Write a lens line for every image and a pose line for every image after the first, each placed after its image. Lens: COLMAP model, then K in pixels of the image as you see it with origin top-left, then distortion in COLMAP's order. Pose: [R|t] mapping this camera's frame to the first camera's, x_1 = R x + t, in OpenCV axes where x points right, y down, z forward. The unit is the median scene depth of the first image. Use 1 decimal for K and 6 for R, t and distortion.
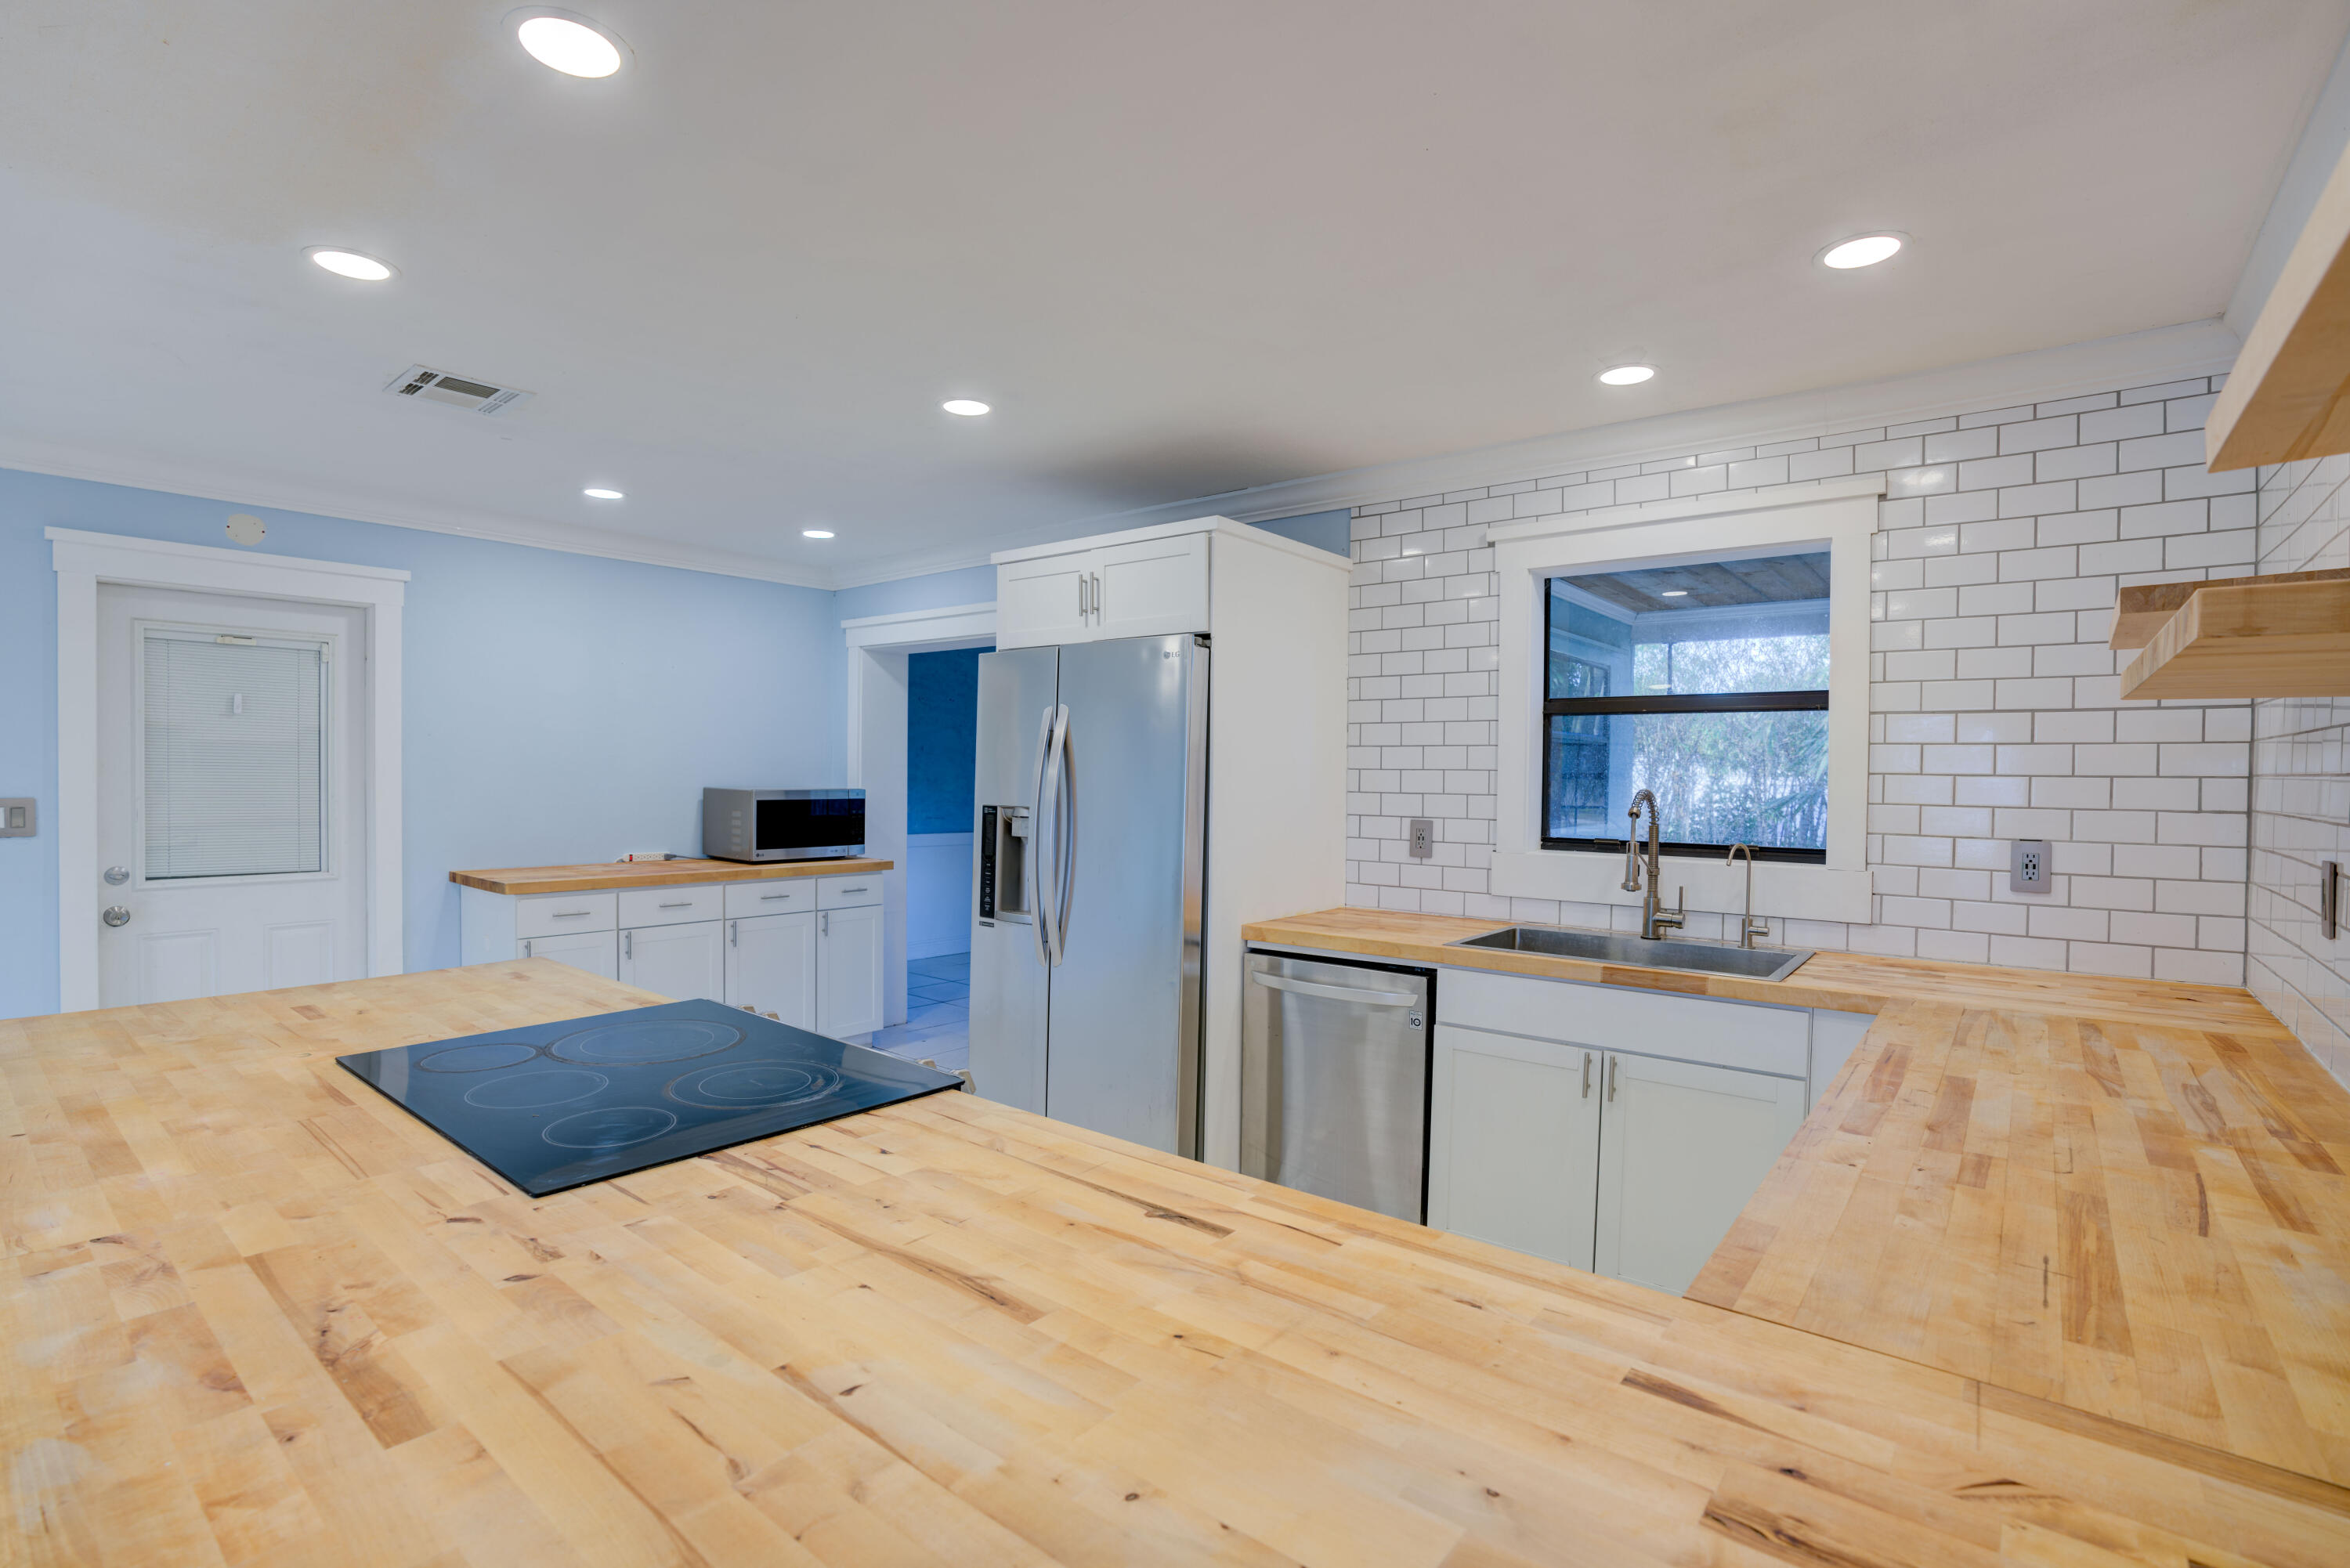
lens RADIAL K [[1086.1, 0, 1171.0], [0, 1086.1, 788.8], [0, 0, 1]] dist [-0.072051, 0.029702]
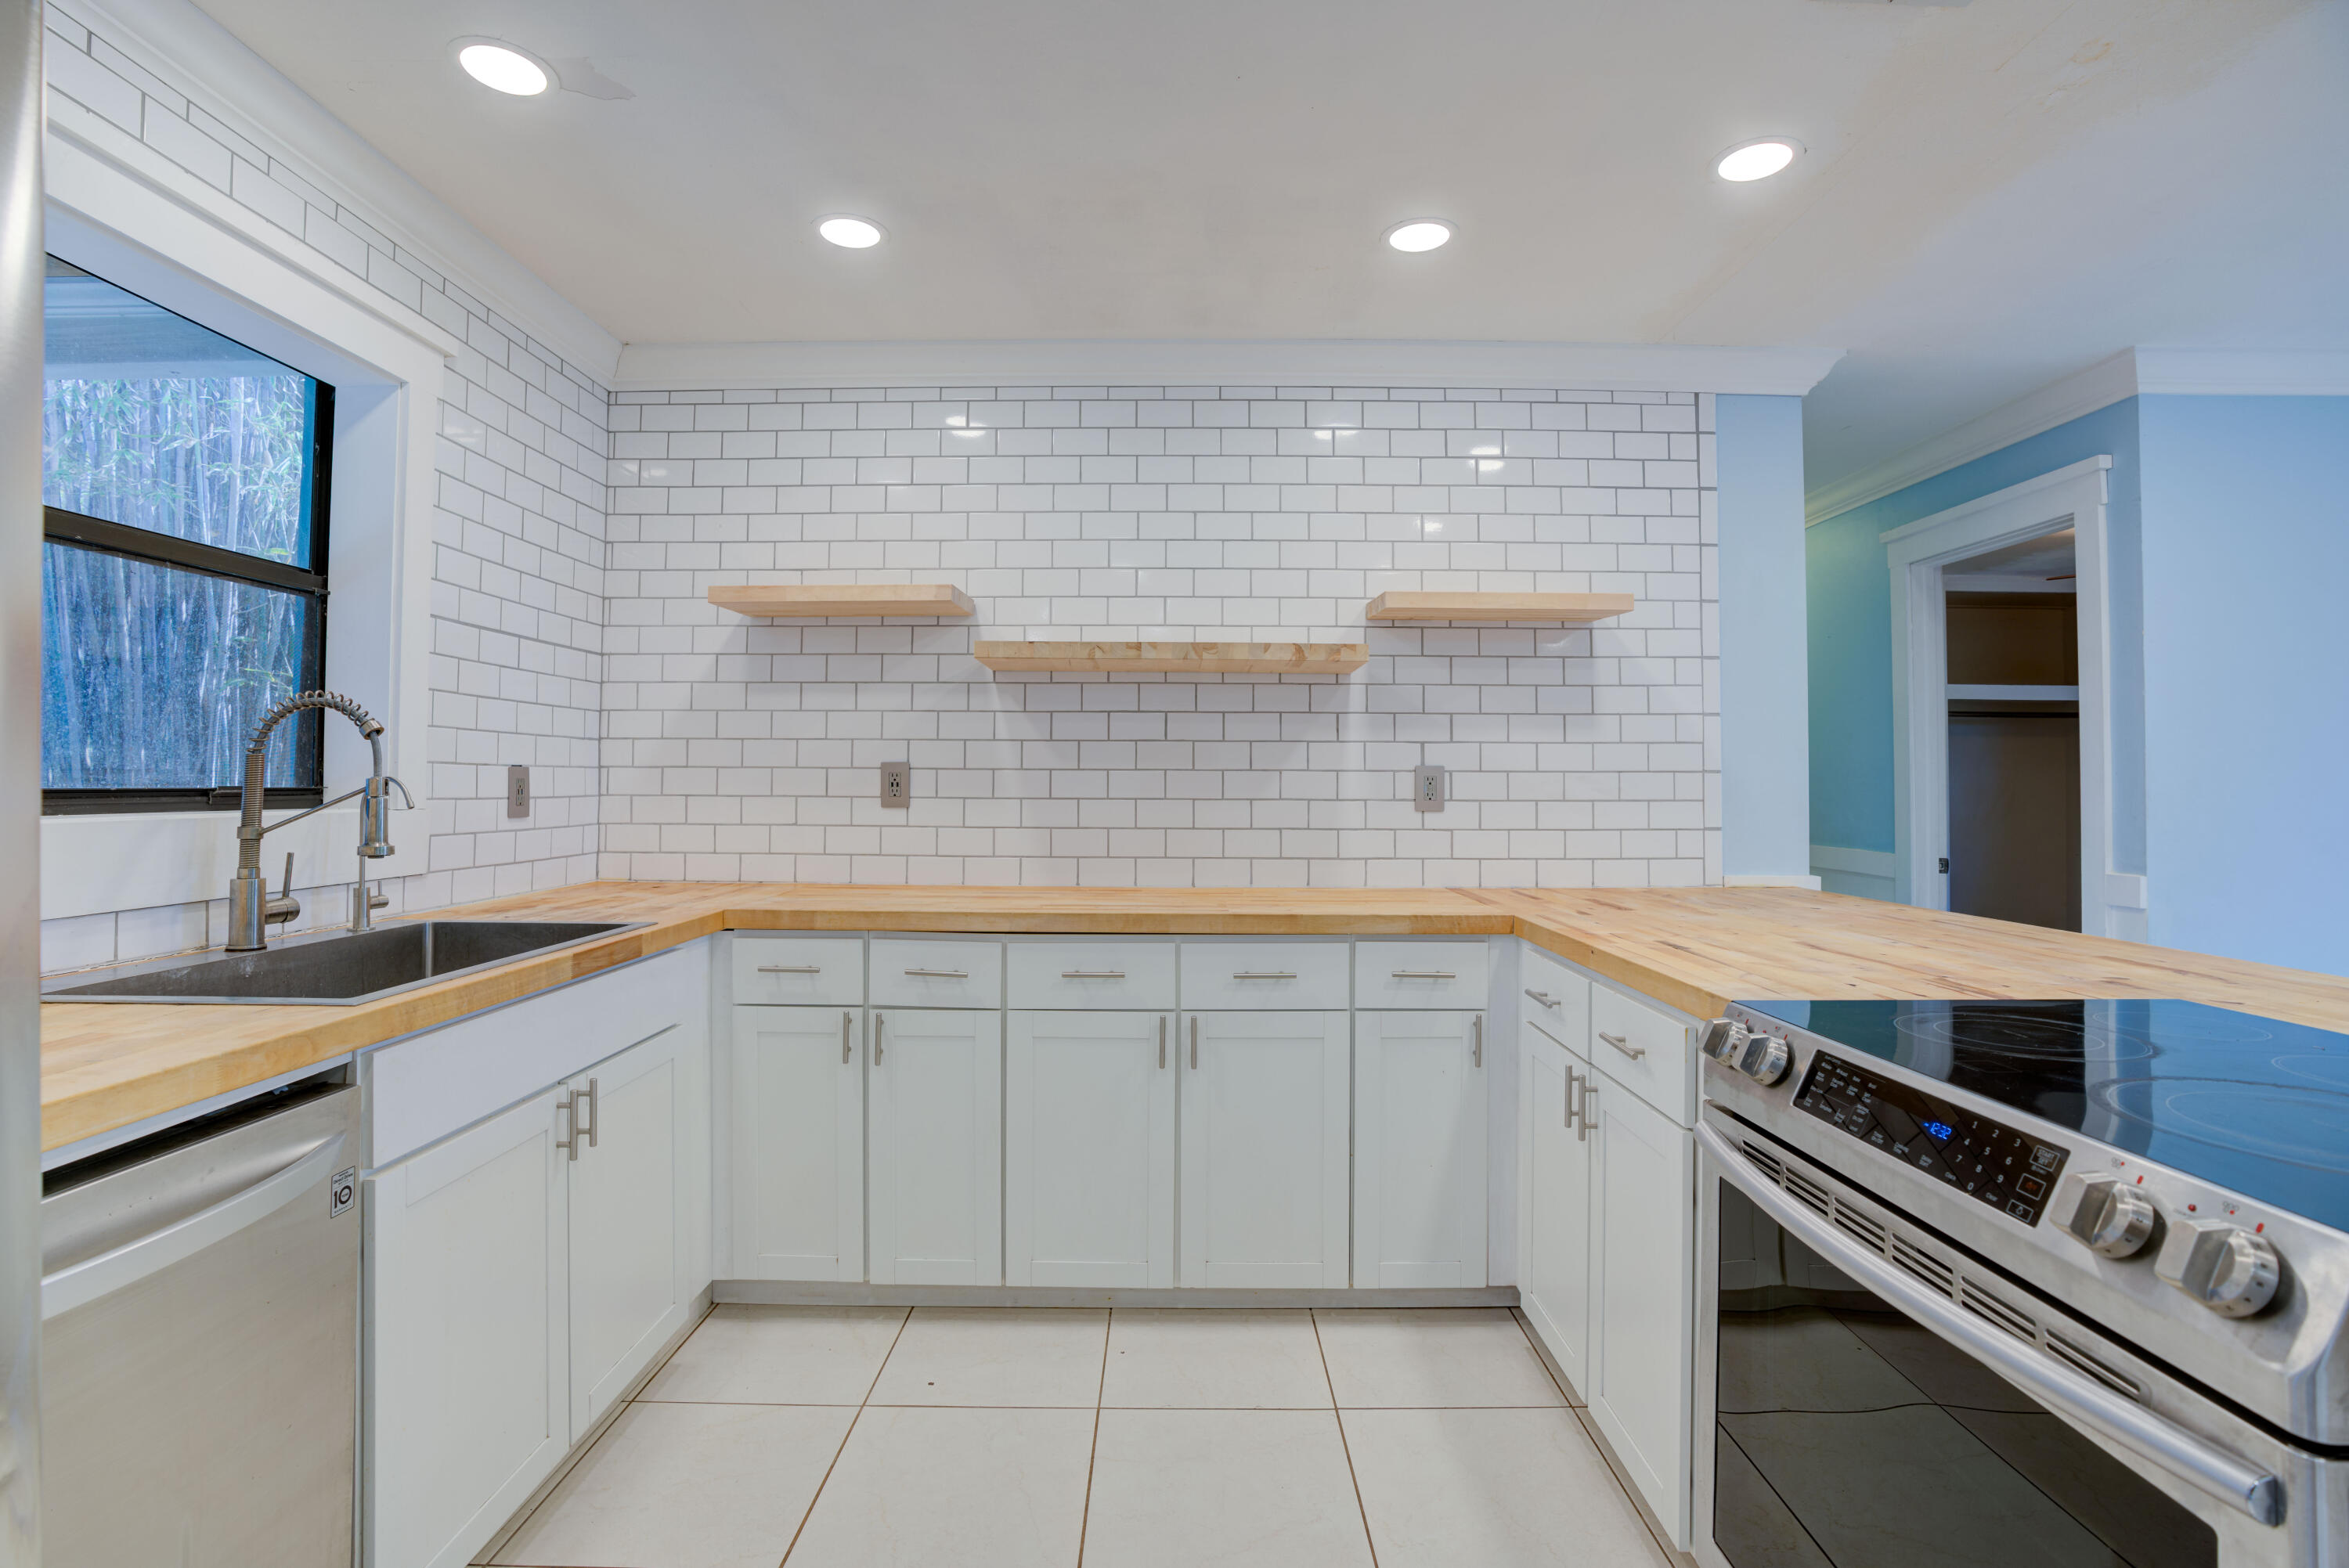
lens RADIAL K [[1090.6, 0, 1161.0], [0, 1090.6, 757.6], [0, 0, 1]] dist [-0.094964, 0.048281]
pose [[-0.618969, 0.004886, 0.785400, -0.299927], [0.001544, 0.999986, -0.005004, 0.040494], [-0.785414, -0.001885, -0.618968, 0.969526]]
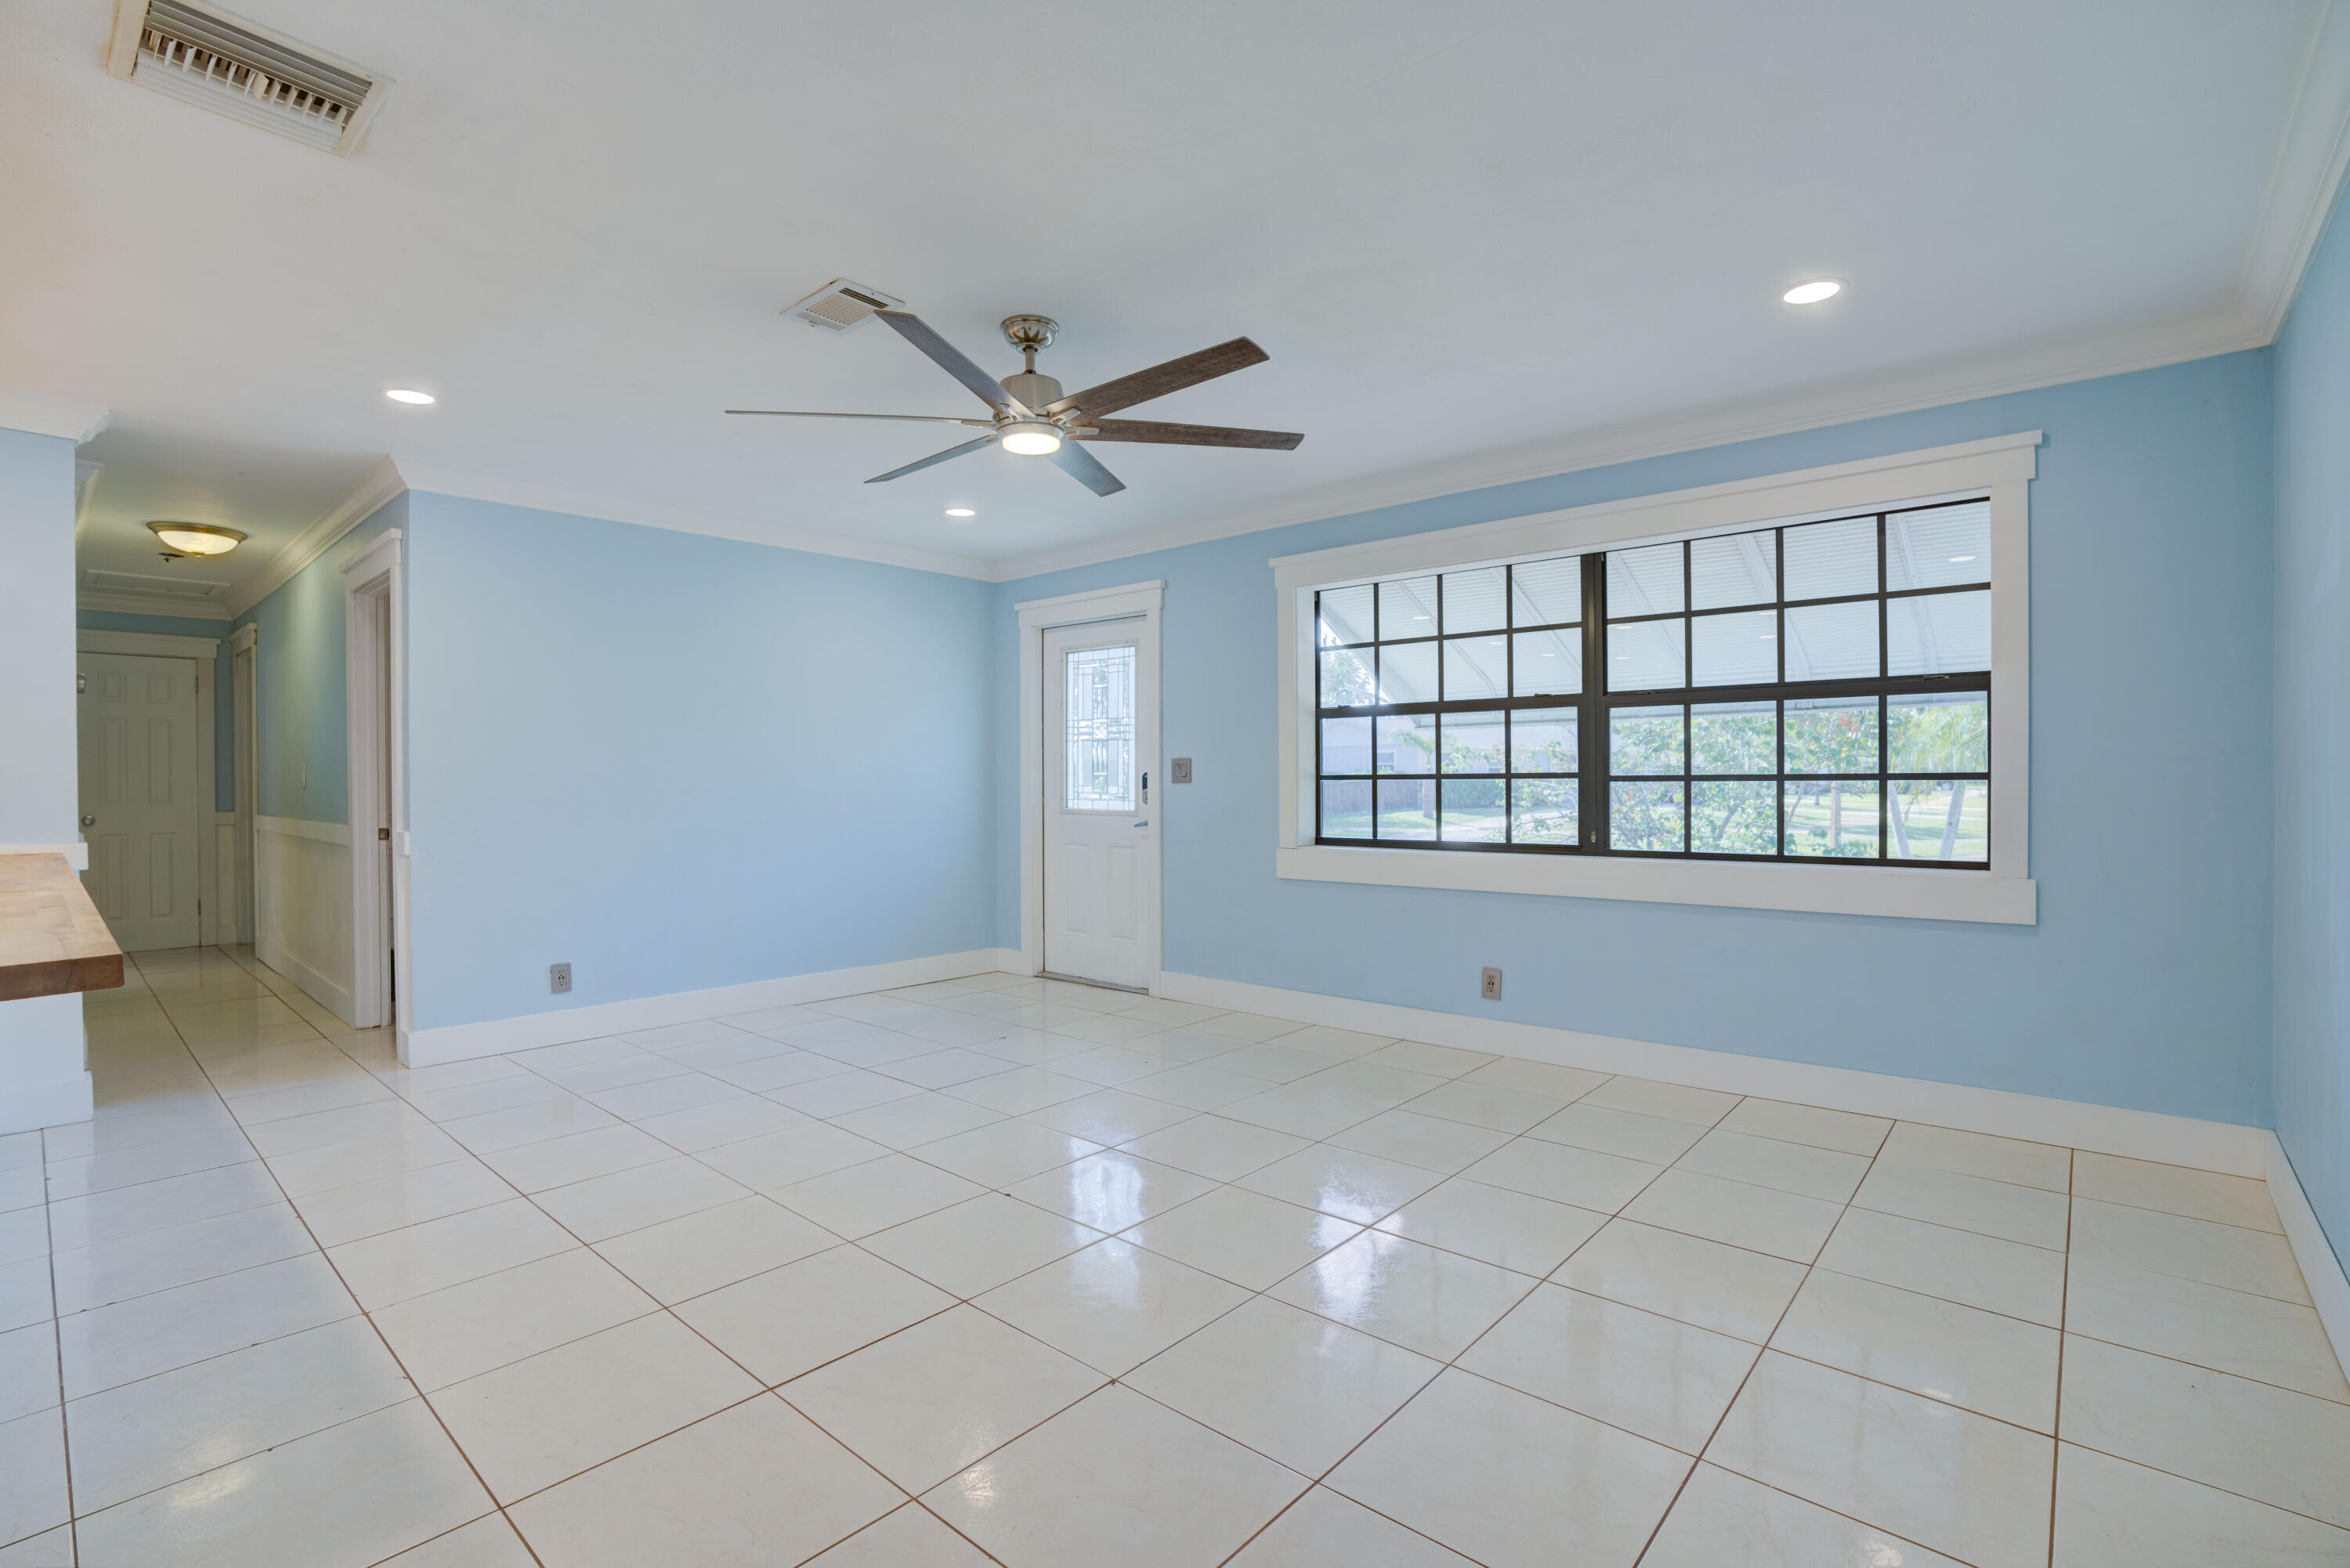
lens RADIAL K [[1090.1, 0, 1146.7], [0, 1090.1, 788.6], [0, 0, 1]] dist [-0.081990, 0.029097]
pose [[-0.998325, -0.005338, 0.057612, -1.143037], [-0.004051, 0.999740, 0.022438, 0.056118], [-0.057717, 0.022167, -0.998087, 0.979987]]
